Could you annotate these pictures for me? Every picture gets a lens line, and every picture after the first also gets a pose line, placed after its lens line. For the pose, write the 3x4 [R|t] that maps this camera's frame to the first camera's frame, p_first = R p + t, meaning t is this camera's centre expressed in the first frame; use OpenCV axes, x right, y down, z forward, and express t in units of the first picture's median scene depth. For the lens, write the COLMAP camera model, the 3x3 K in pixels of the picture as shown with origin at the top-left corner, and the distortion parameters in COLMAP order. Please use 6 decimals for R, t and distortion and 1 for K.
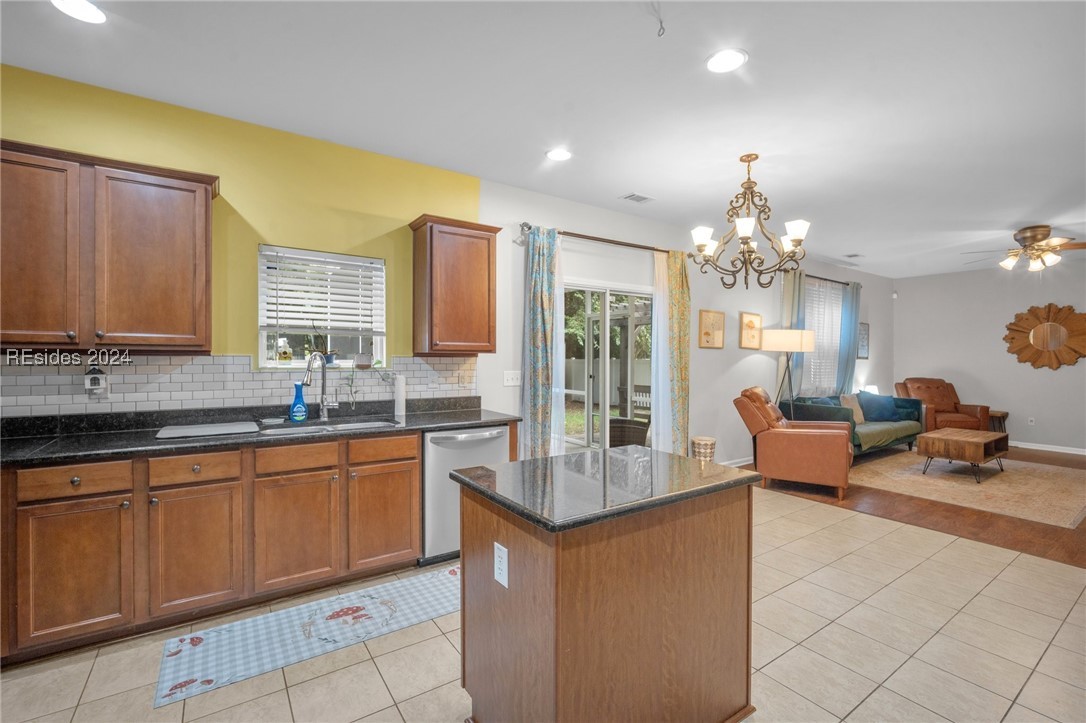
lens RADIAL K [[478.2, 0, 542.8], [0, 478.2, 352.3], [0, 0, 1]] dist [-0.015322, 0.005464]
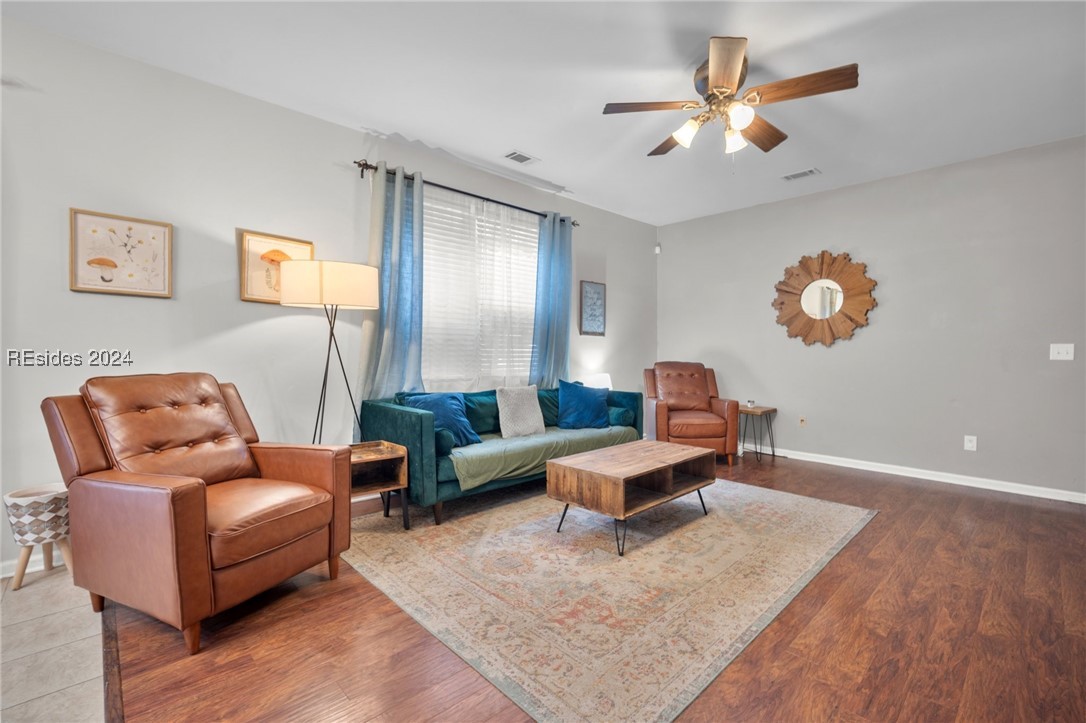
lens RADIAL K [[480.5, 0, 538.9], [0, 480.5, 360.8], [0, 0, 1]] dist [-0.007286, 0.000237]
pose [[0.988356, -0.006909, 0.152002, 0.821198], [0.002814, 0.999628, 0.027141, 0.054770], [-0.152133, -0.026397, 0.988008, 0.547497]]
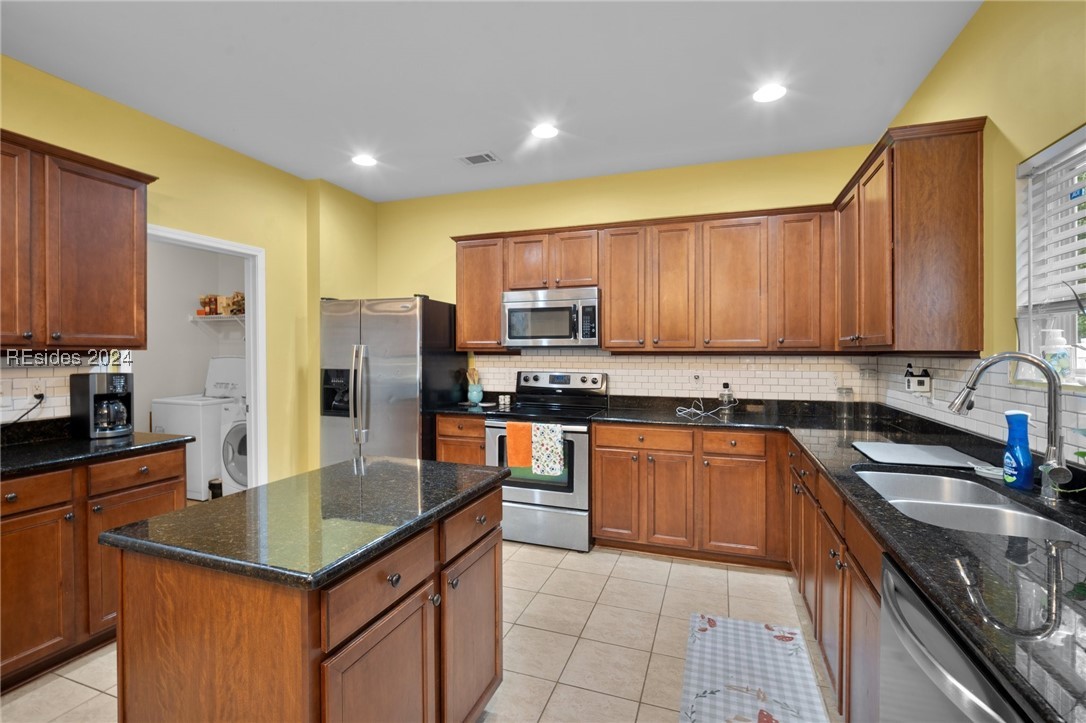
lens RADIAL K [[478.2, 0, 542.8], [0, 478.2, 352.3], [0, 0, 1]] dist [-0.015322, 0.005464]
pose [[-0.805412, -0.008098, -0.592660, 0.136863], [-0.003749, 0.999956, -0.008568, 0.004151], [0.592703, -0.004679, -0.805407, 0.715236]]
